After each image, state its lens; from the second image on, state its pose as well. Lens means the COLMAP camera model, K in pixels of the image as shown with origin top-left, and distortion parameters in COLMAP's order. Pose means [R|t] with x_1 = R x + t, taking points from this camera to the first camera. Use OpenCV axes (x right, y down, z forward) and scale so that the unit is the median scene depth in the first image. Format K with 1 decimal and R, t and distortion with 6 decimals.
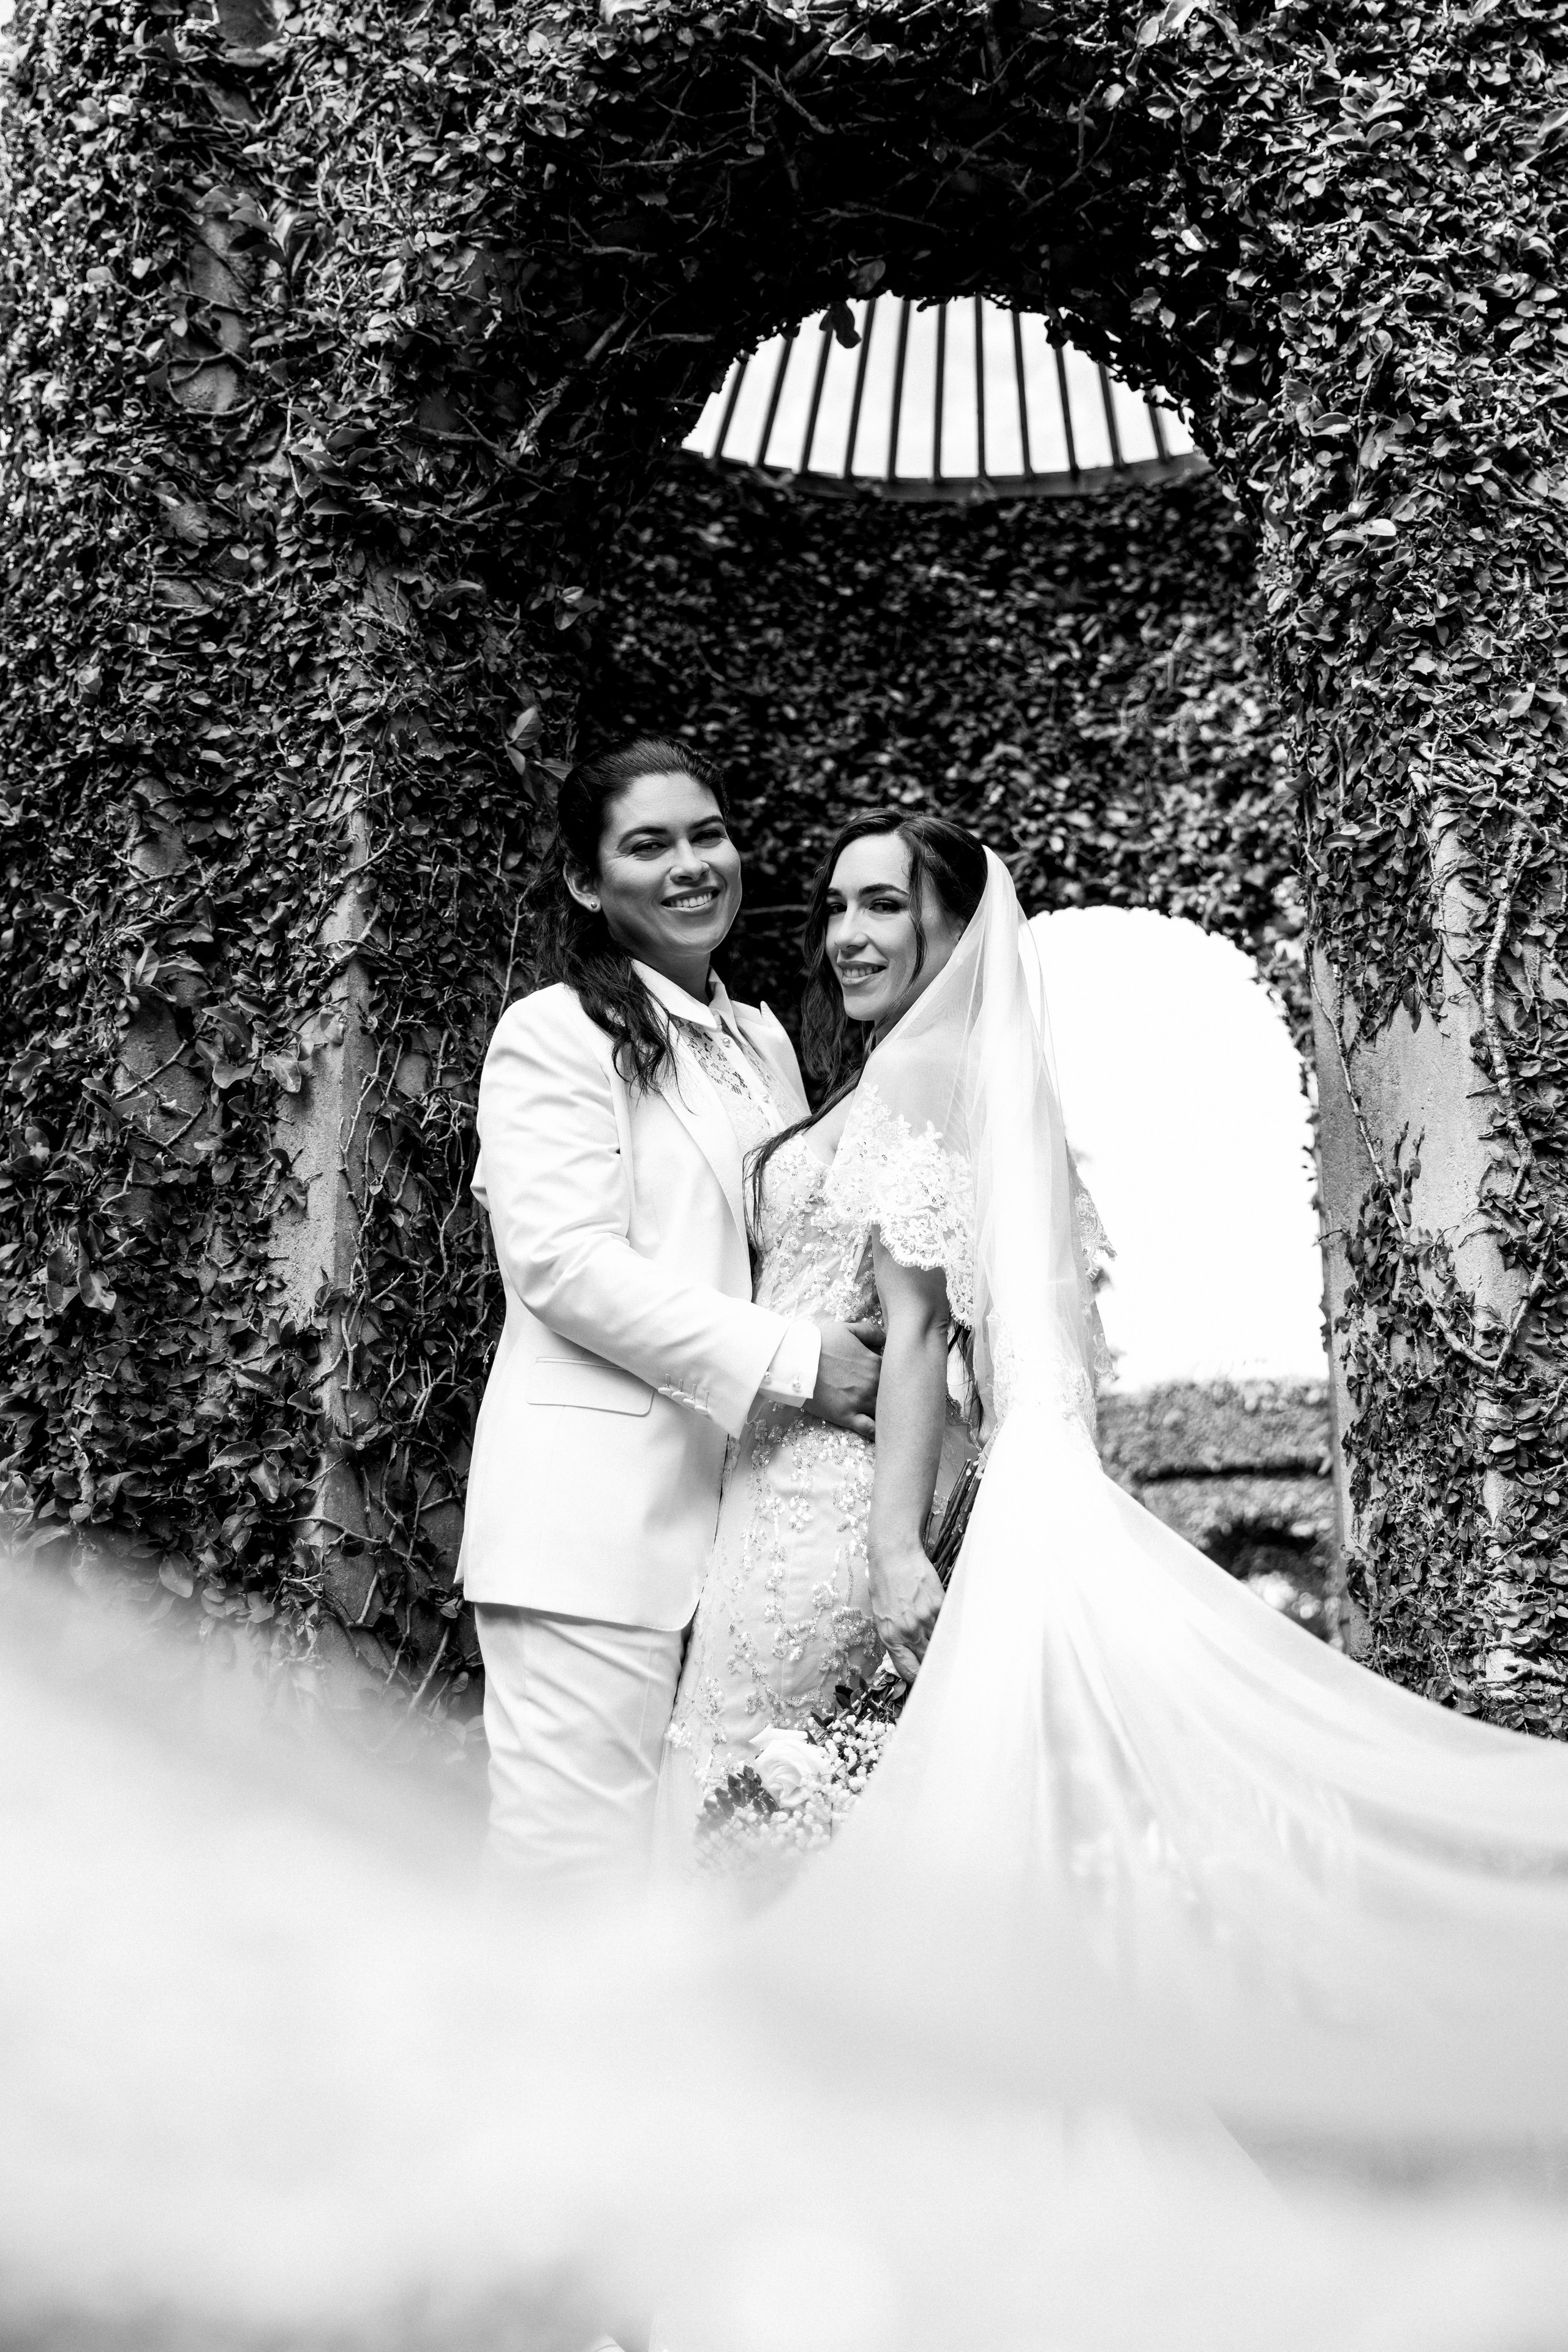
lens RADIAL K [[2628.2, 0, 812.3], [0, 2628.2, 1094.3], [0, 0, 1]] dist [0.014822, 0.056946]
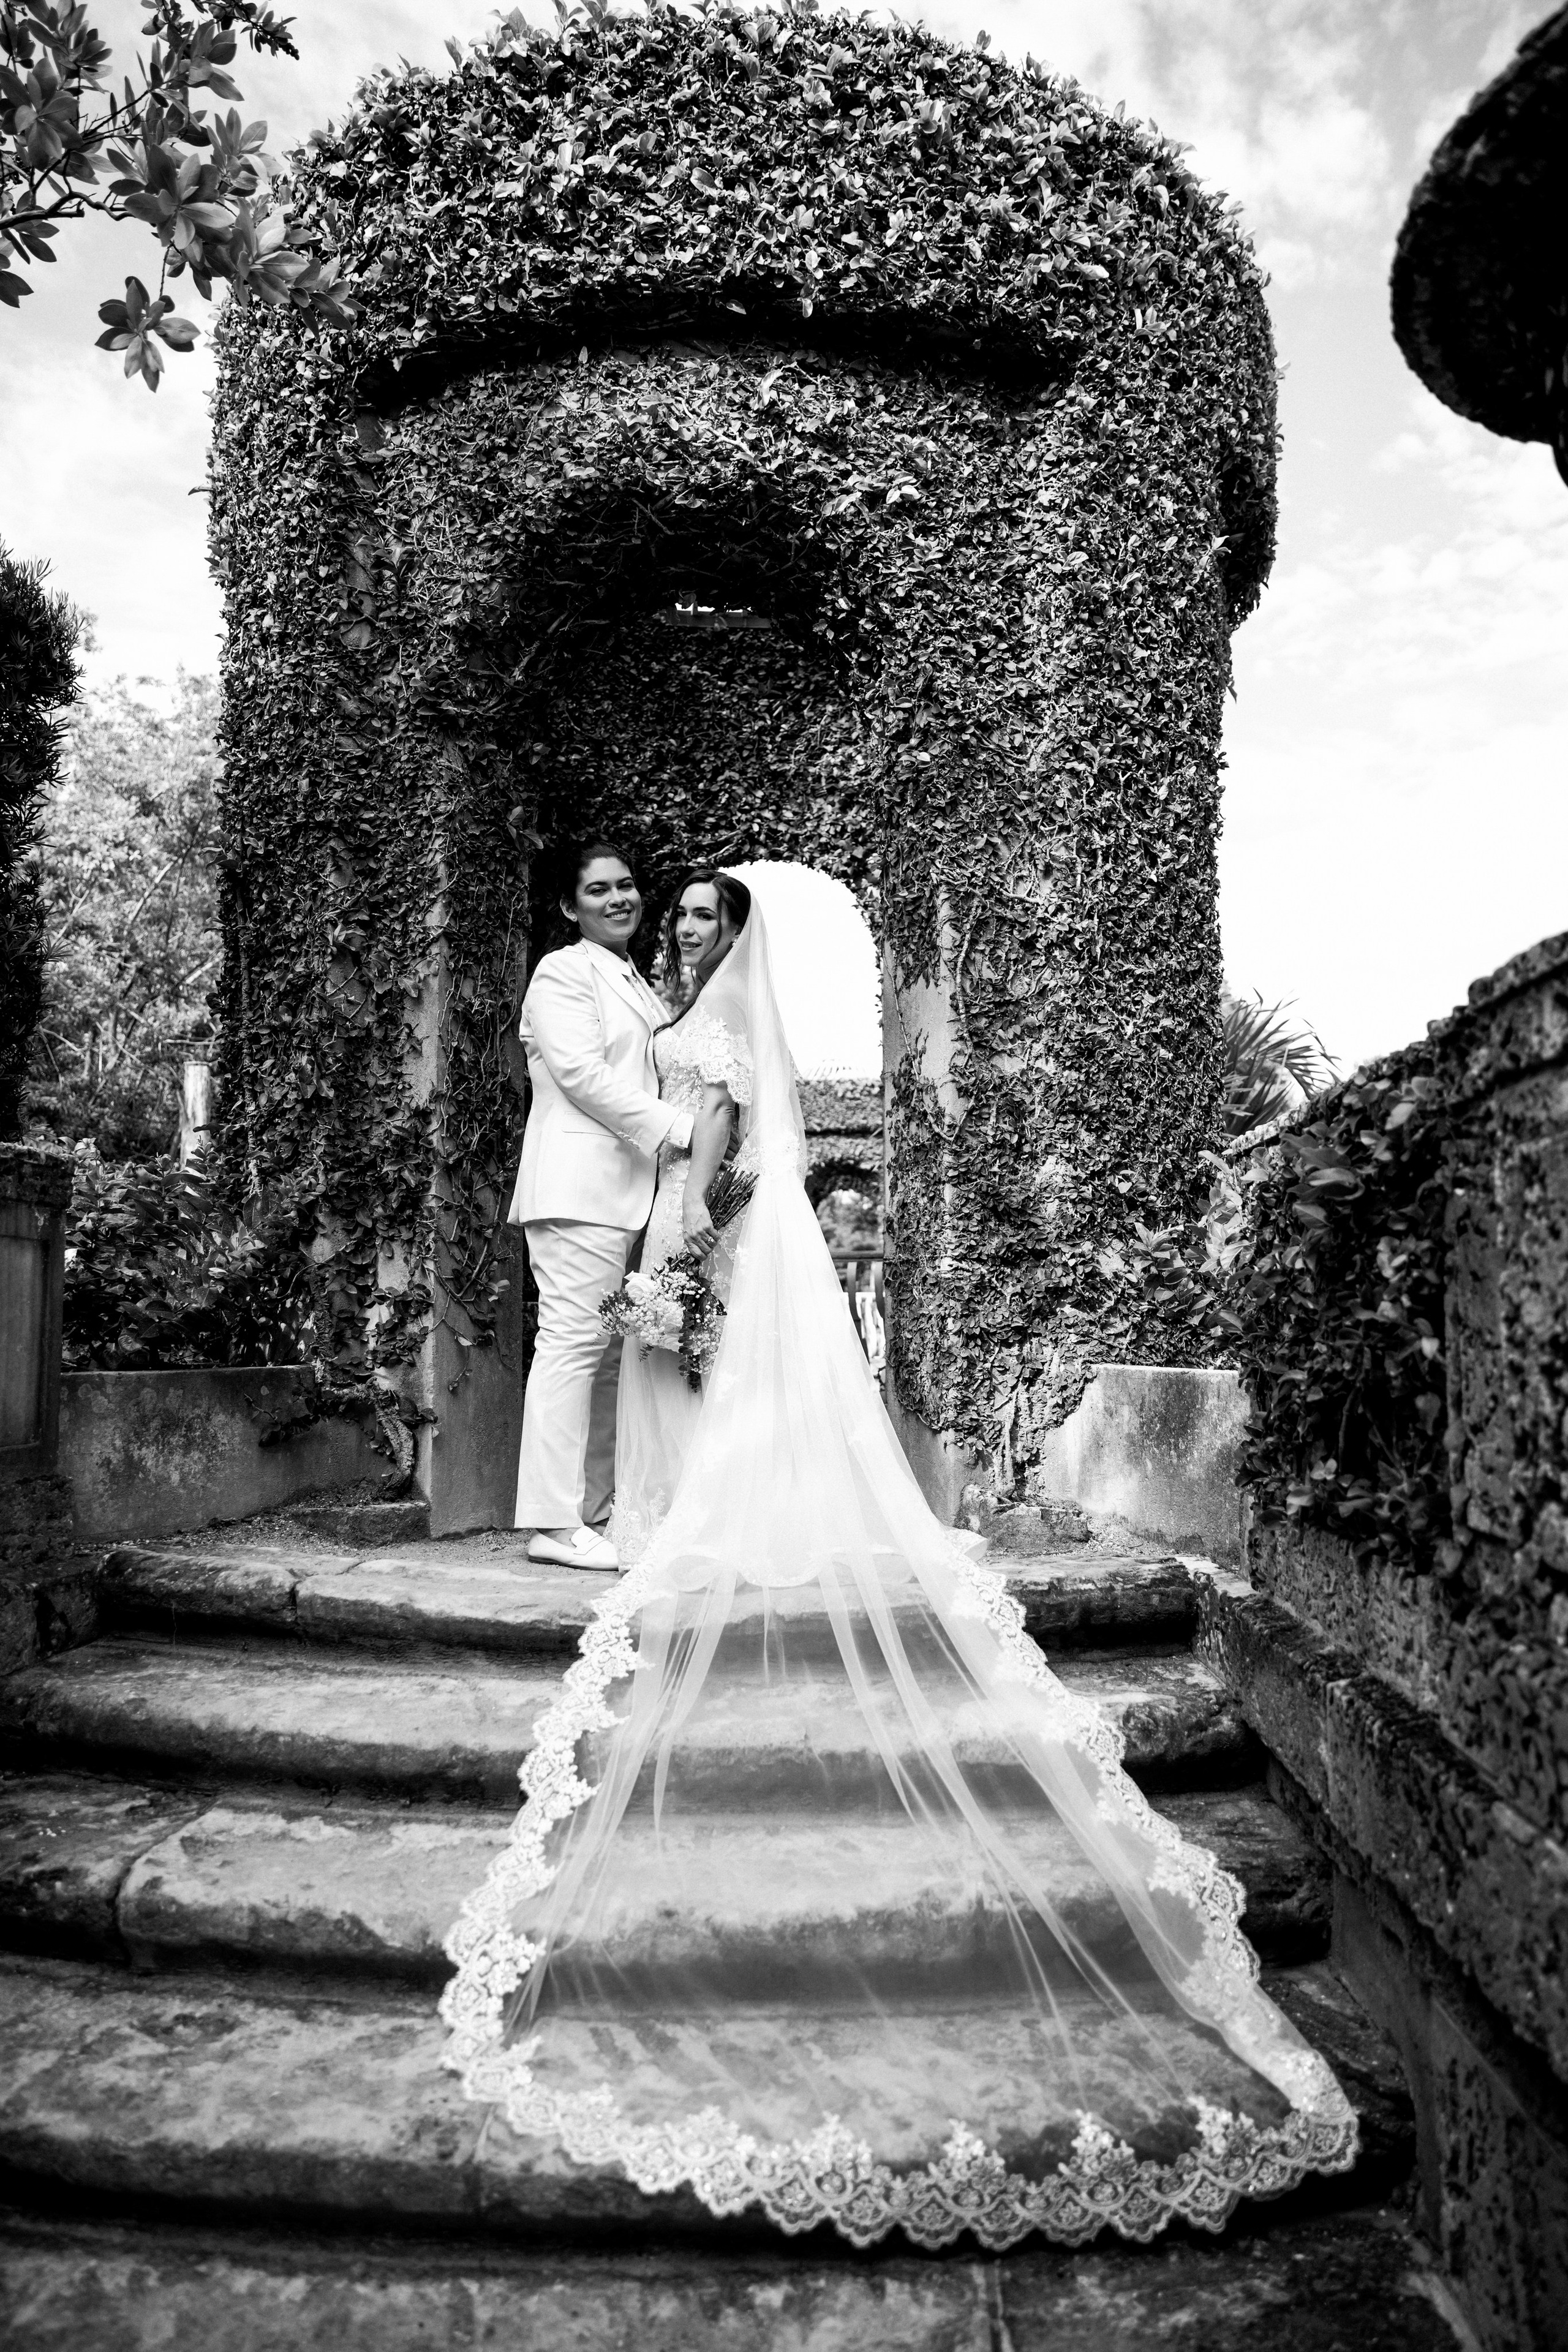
lens RADIAL K [[1573.0, 0, 784.0], [0, 1573.0, 1176.0], [0, 0, 1]] dist [-0.050621, 0.069274]
pose [[0.991465, 0.013914, 0.129626, -0.060715], [-0.036174, 0.984607, 0.170996, -0.085009], [-0.125251, -0.174226, 0.976707, -0.307172]]
